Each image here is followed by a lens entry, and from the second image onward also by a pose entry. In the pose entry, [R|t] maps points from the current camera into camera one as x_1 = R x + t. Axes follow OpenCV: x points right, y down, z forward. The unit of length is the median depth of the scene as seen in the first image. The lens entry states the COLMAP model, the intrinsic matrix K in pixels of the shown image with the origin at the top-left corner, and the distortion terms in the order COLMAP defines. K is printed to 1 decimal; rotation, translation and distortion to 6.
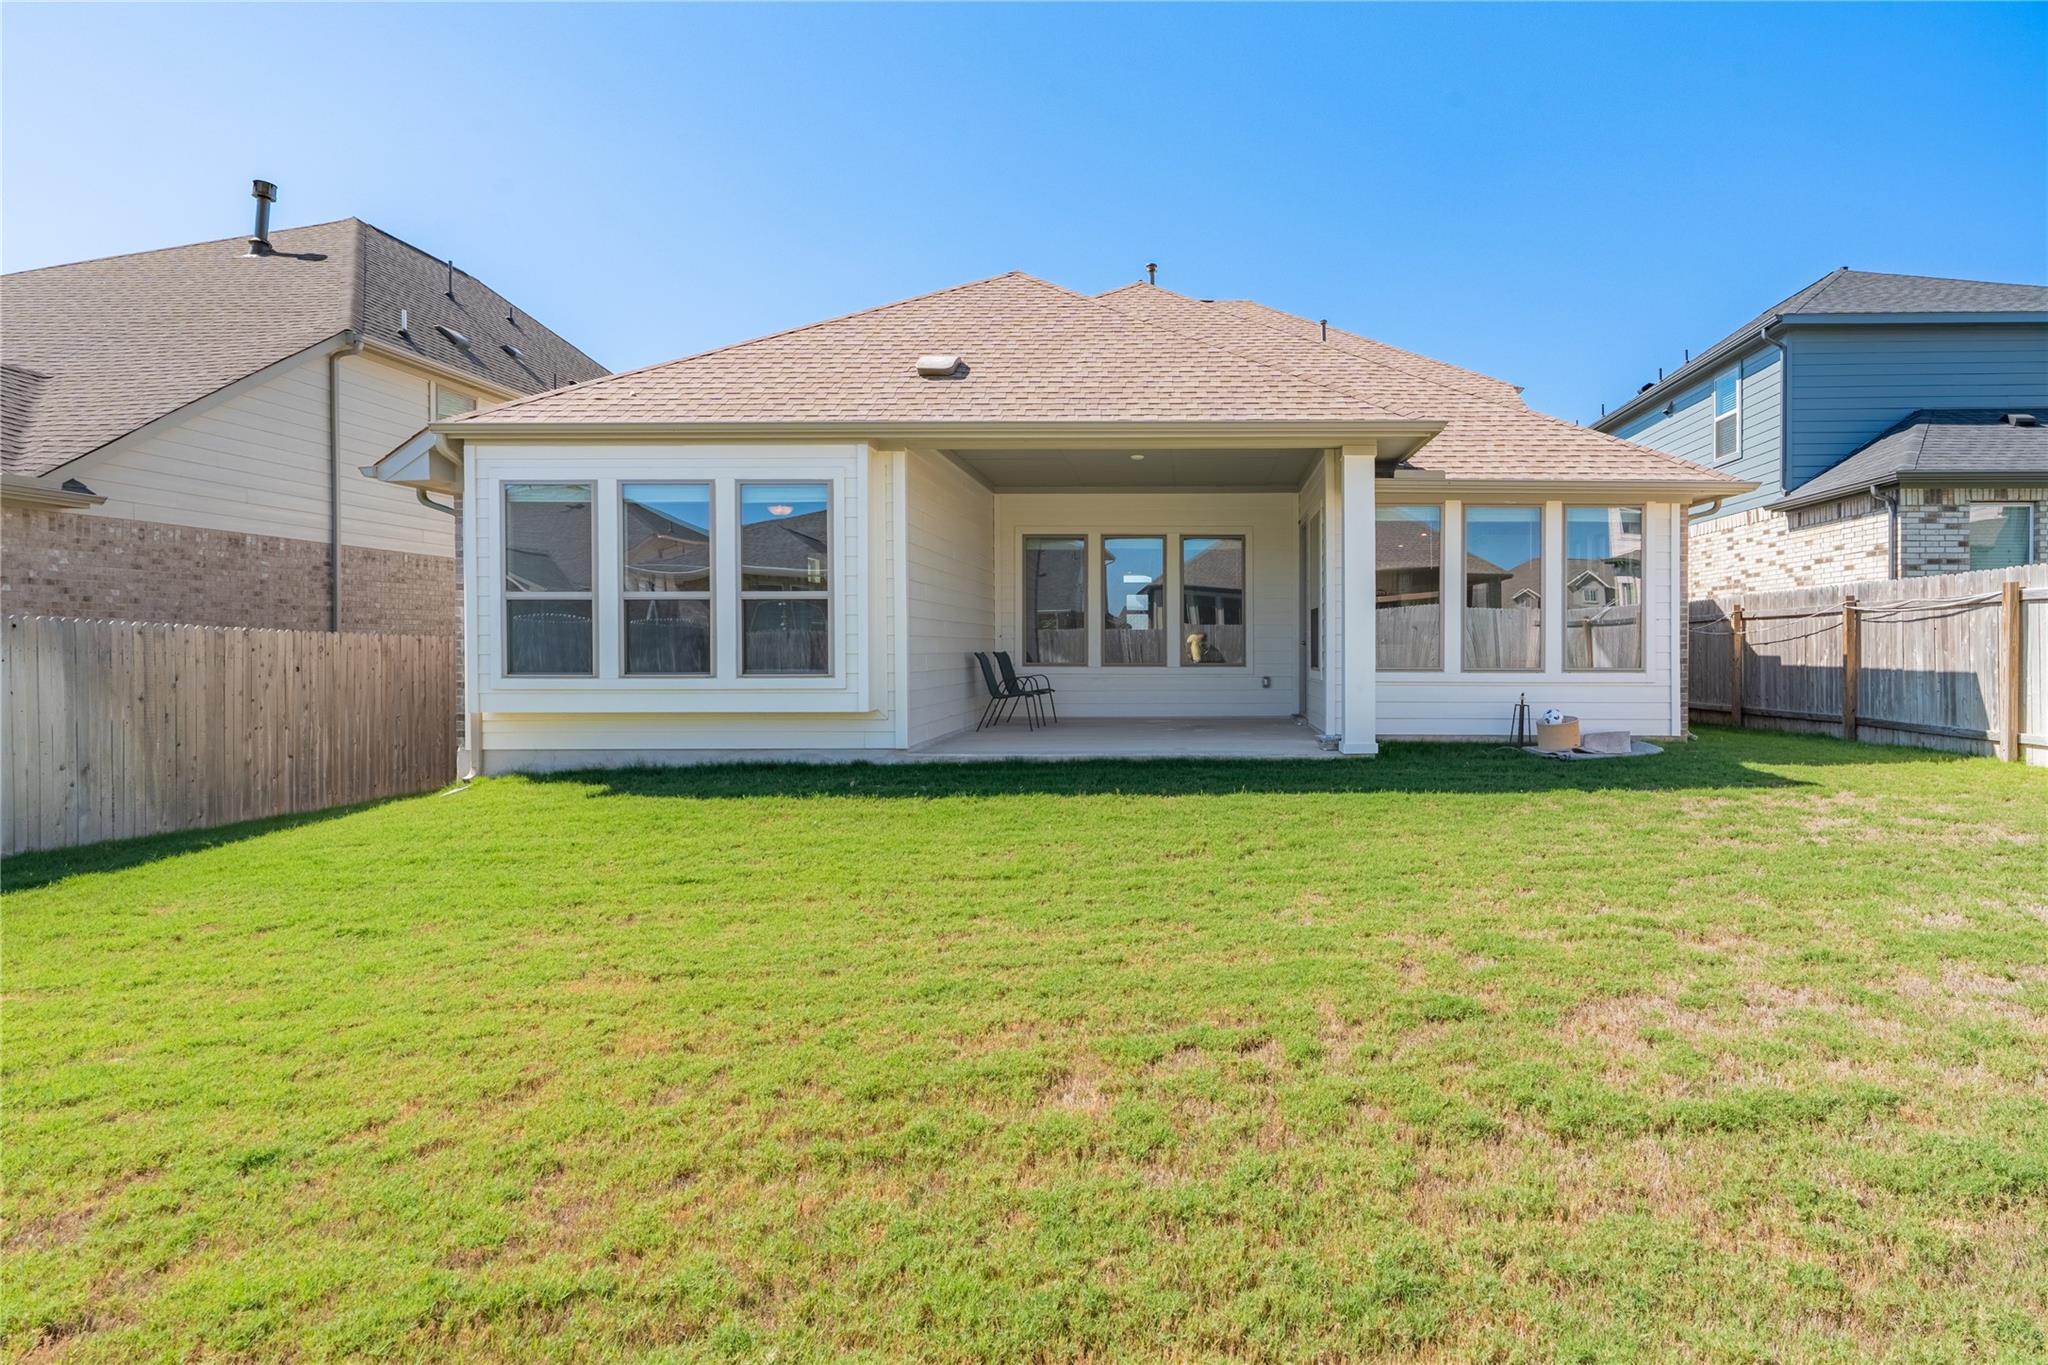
lens RADIAL K [[1007.9, 0, 1031.6], [0, 1007.9, 675.1], [0, 0, 1]] dist [-0.018430, 0.001447]
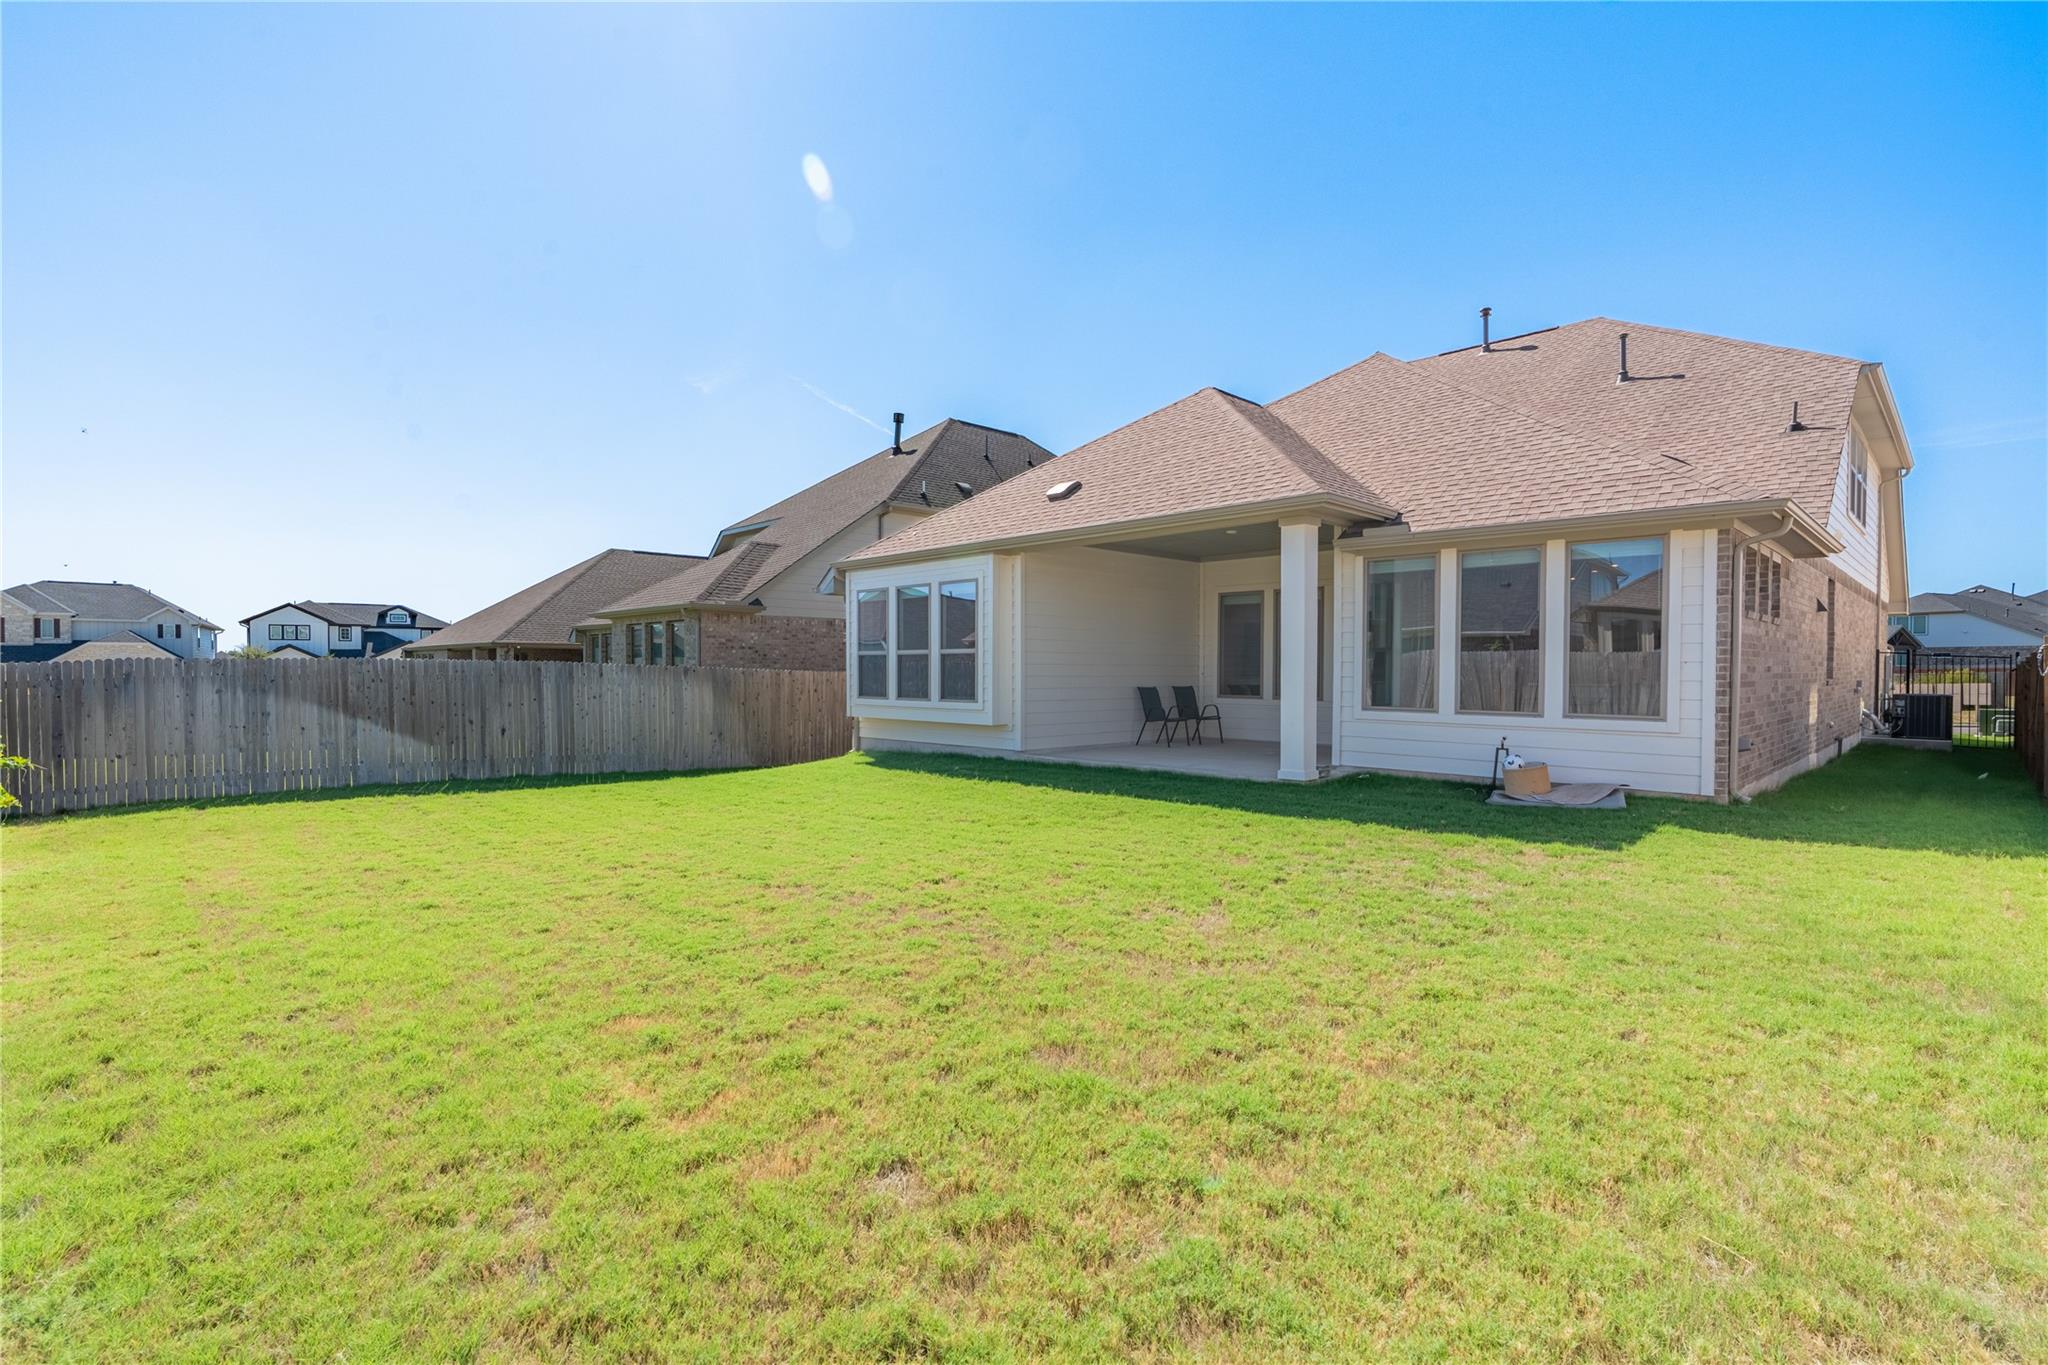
lens RADIAL K [[943.3, 0, 1037.8], [0, 943.3, 676.8], [0, 0, 1]] dist [-0.011017, 0.002369]
pose [[0.700930, 0.007405, -0.713192, 0.898799], [-0.022317, 0.999684, -0.011554, -0.022421], [0.712881, 0.024015, 0.700874, 0.021485]]
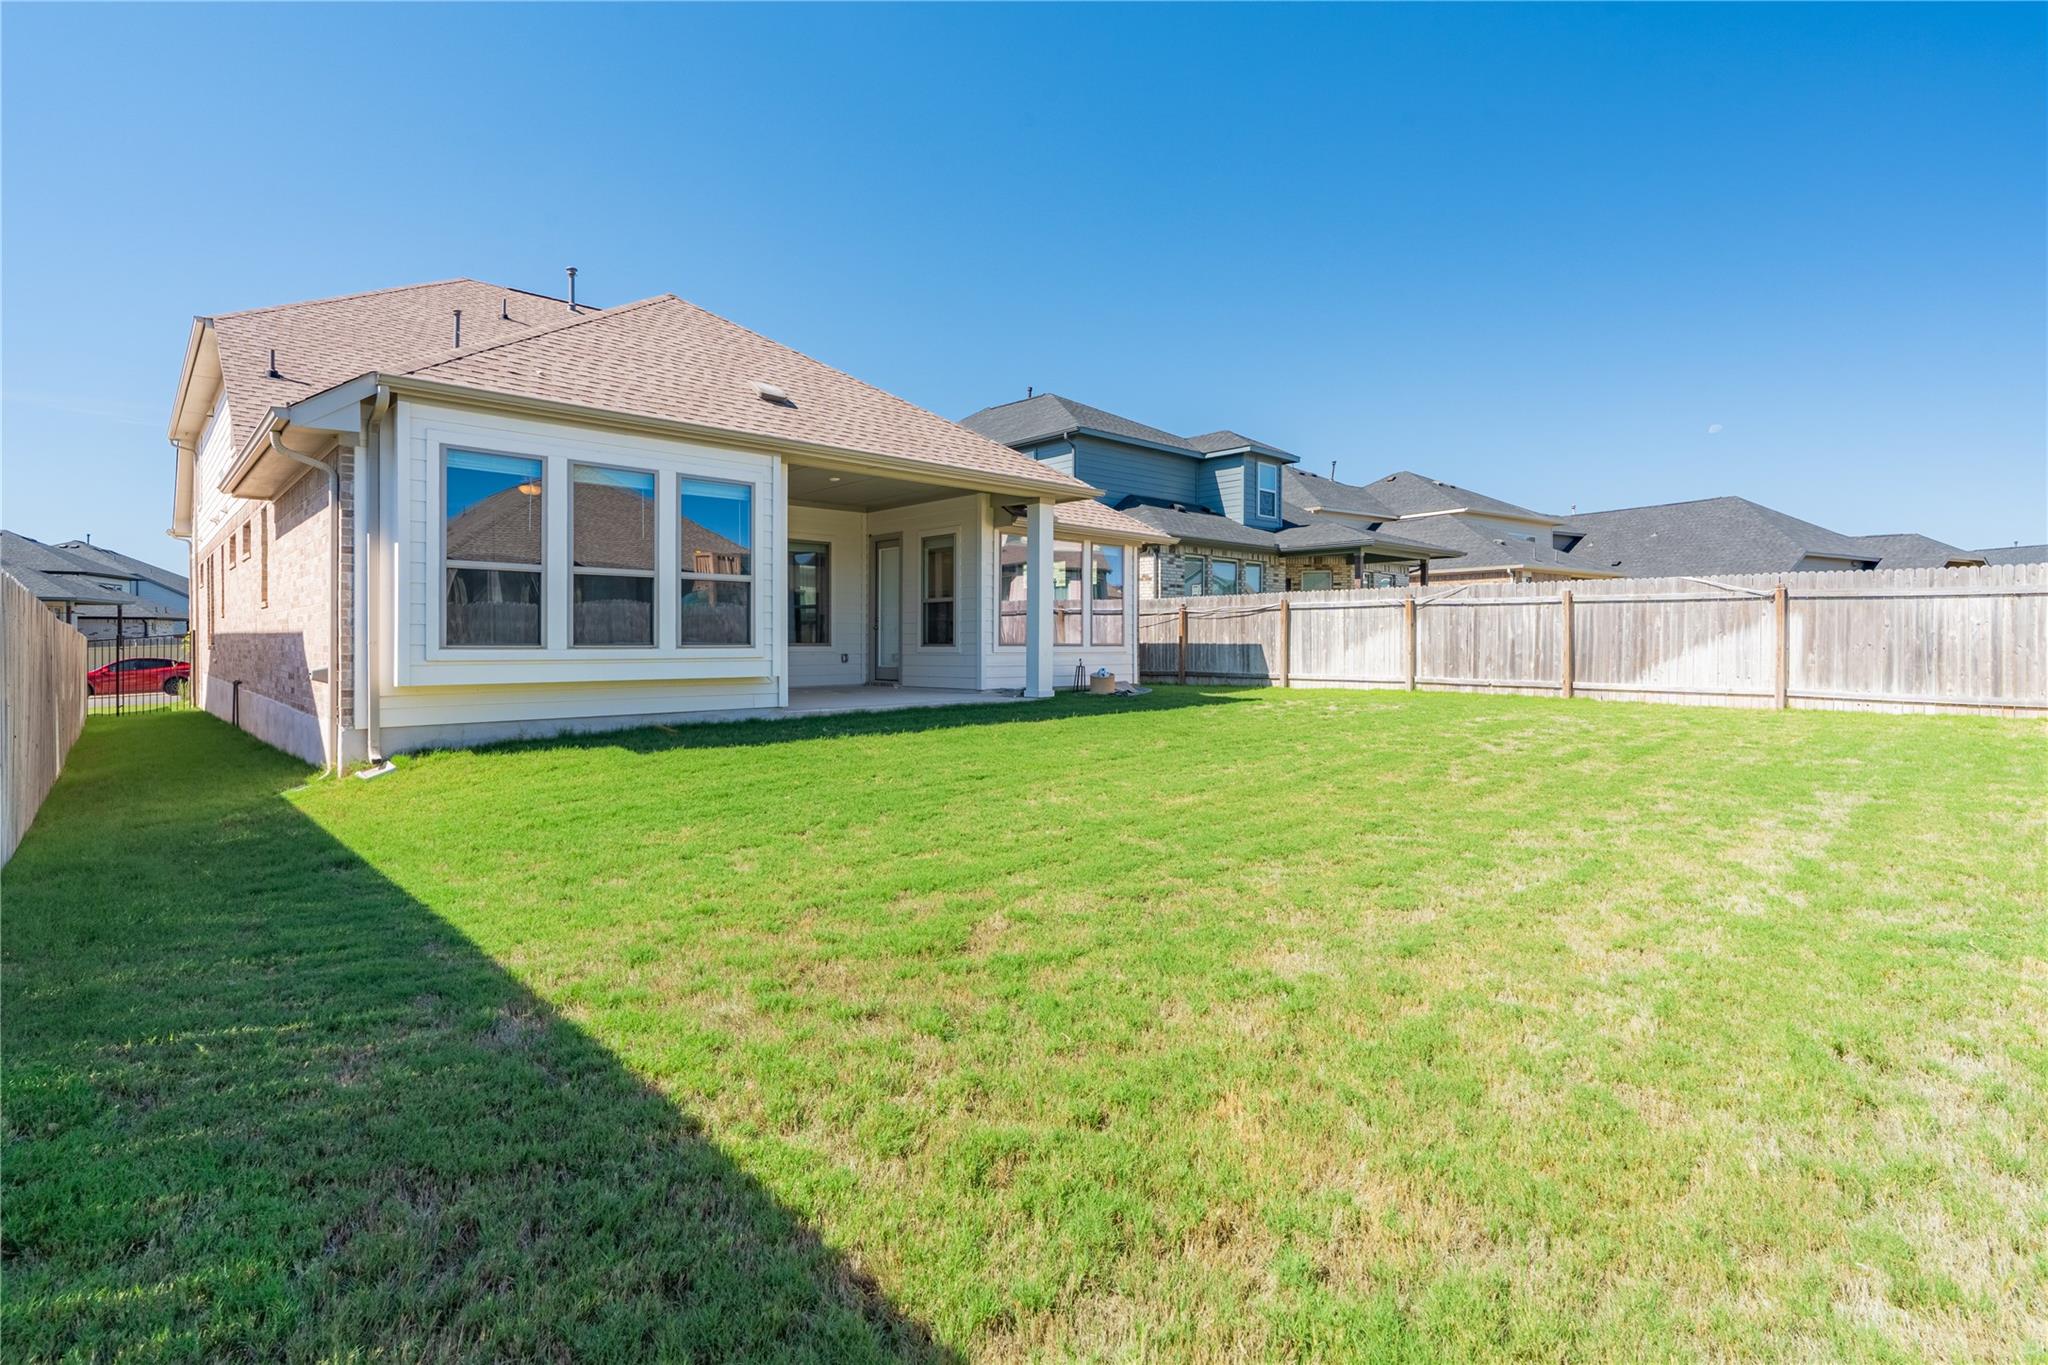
lens RADIAL K [[943.3, 0, 975.7], [0, 943.3, 648.2], [0, 0, 1]] dist [-0.011017, 0.002369]
pose [[0.740182, -0.001800, 0.672405, -0.722333], [0.013755, 0.999828, -0.012464, 0.019620], [-0.672266, 0.018475, 0.740079, -0.009364]]
